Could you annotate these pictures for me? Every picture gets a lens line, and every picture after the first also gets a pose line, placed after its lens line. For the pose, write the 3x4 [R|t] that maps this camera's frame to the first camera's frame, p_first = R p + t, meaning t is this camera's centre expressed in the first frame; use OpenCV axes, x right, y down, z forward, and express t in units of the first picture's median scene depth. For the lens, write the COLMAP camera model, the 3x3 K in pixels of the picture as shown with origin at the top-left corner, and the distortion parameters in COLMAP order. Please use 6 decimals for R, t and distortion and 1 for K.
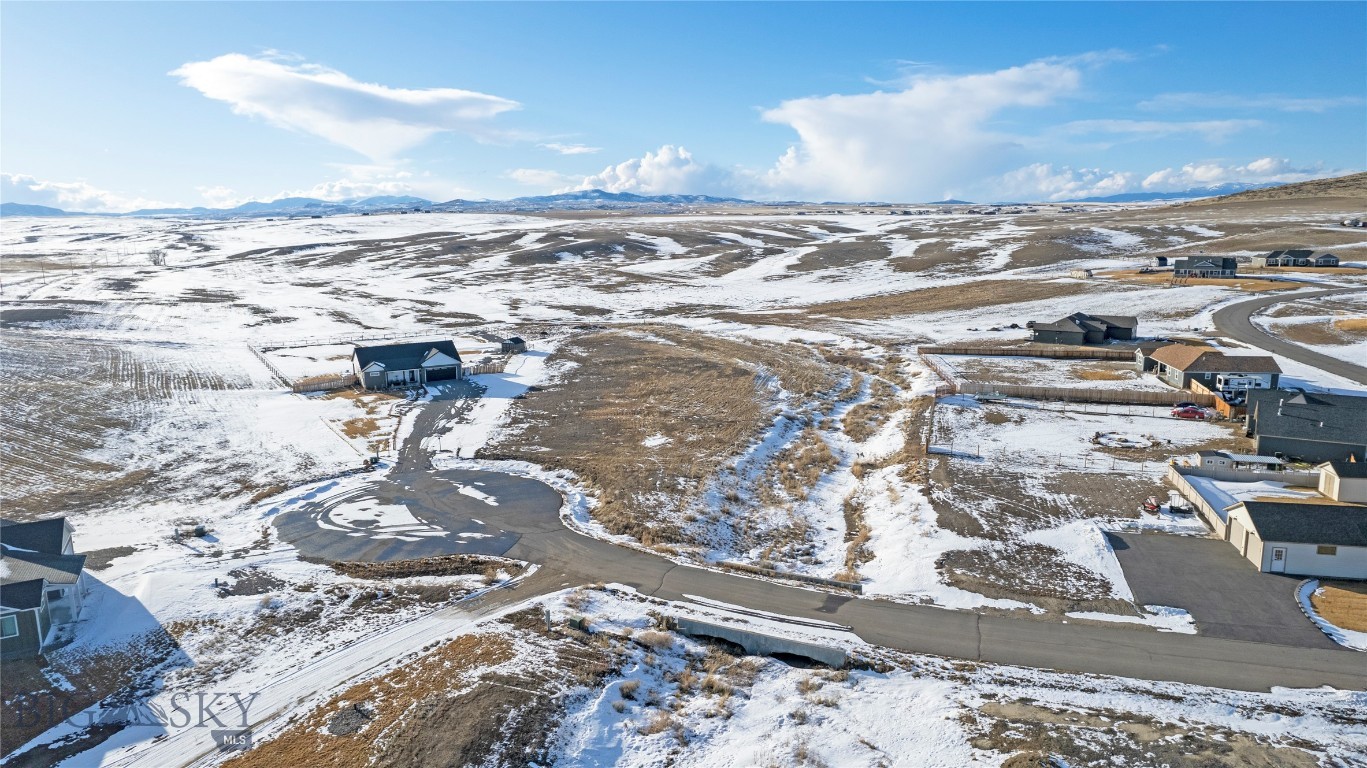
lens RADIAL K [[873.2, 0, 683.5], [0, 873.2, 384.0], [0, 0, 1]] dist [-0.078492, 0.072581]
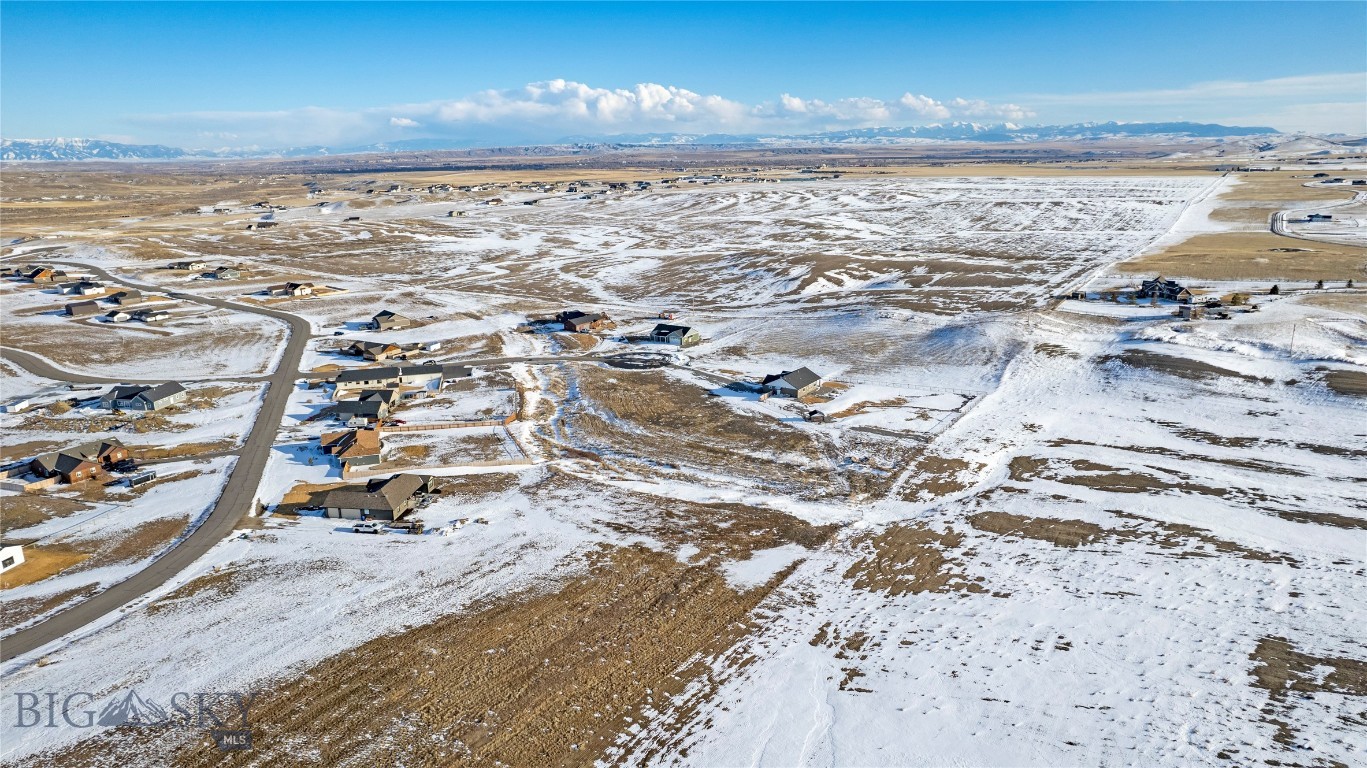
lens RADIAL K [[873.2, 0, 683.5], [0, 873.2, 384.0], [0, 0, 1]] dist [-0.078492, 0.072581]
pose [[-0.885543, 0.149117, -0.439974, 0.748694], [-0.057389, 0.904715, 0.422135, -0.839108], [0.460998, 0.399068, -0.792607, 2.506642]]
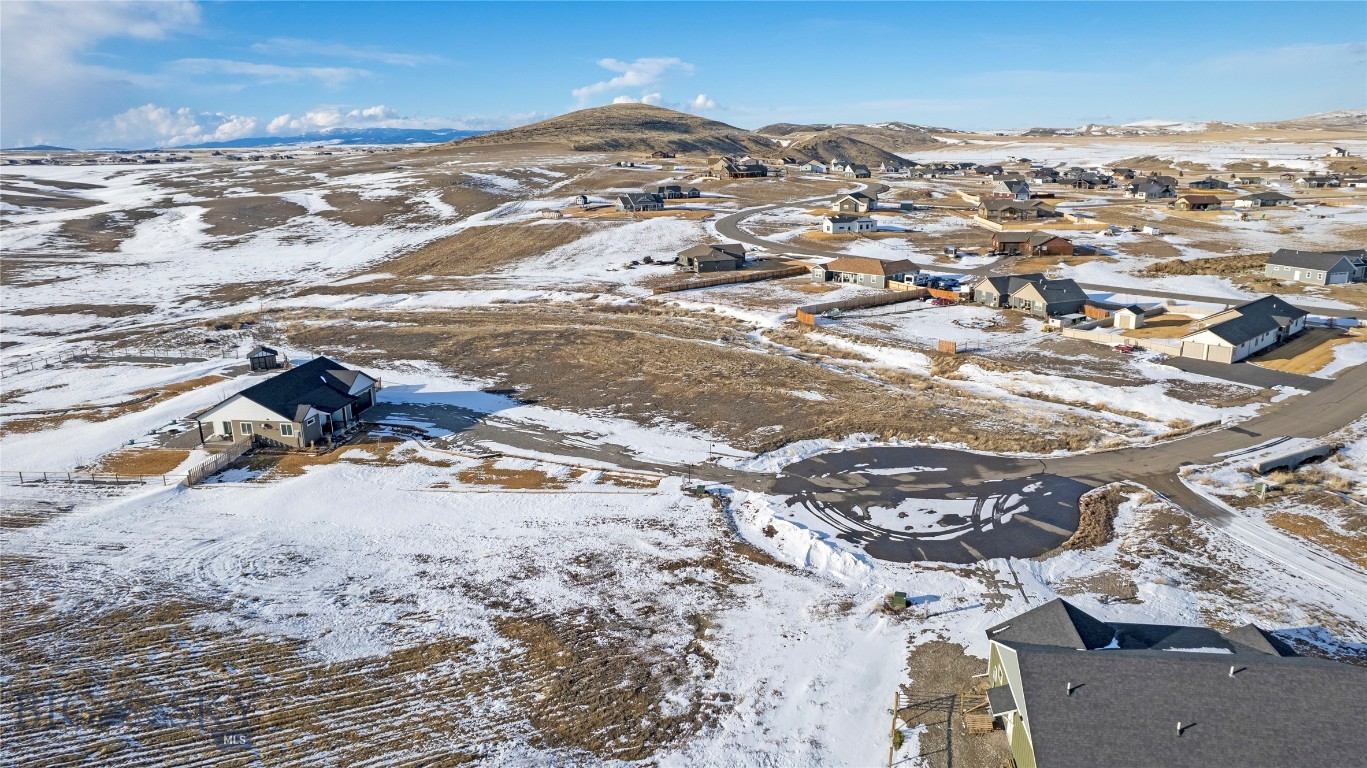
lens RADIAL K [[873.2, 0, 683.5], [0, 873.2, 384.0], [0, 0, 1]] dist [-0.078492, 0.072581]
pose [[0.601022, -0.207828, 0.771738, -0.683231], [0.159841, 0.977348, 0.138716, -0.084929], [-0.783086, 0.039984, 0.620627, 0.367770]]
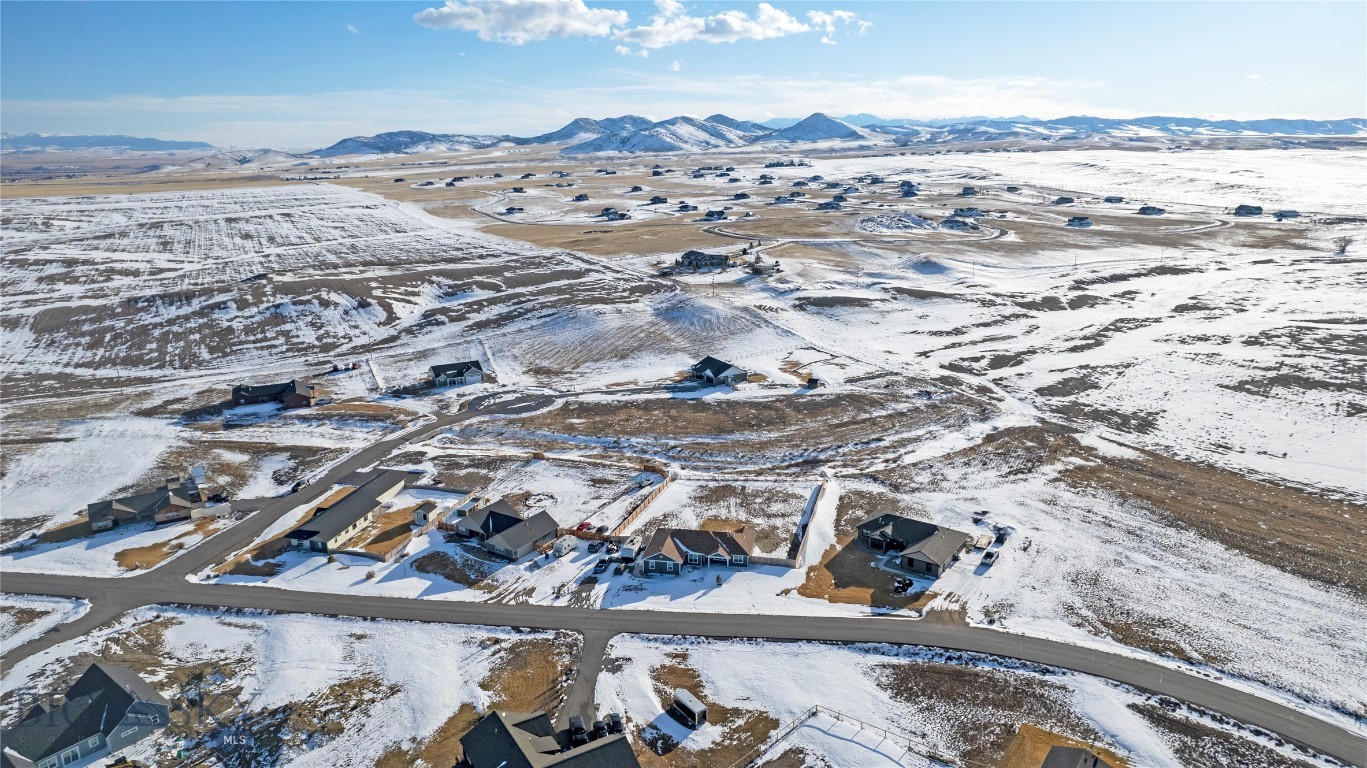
lens RADIAL K [[873.2, 0, 683.5], [0, 873.2, 384.0], [0, 0, 1]] dist [-0.078492, 0.072581]
pose [[-0.007656, 0.277709, -0.960635, 1.675927], [-0.172466, 0.945900, 0.274824, -0.551362], [0.984986, 0.167781, 0.040654, 0.892353]]
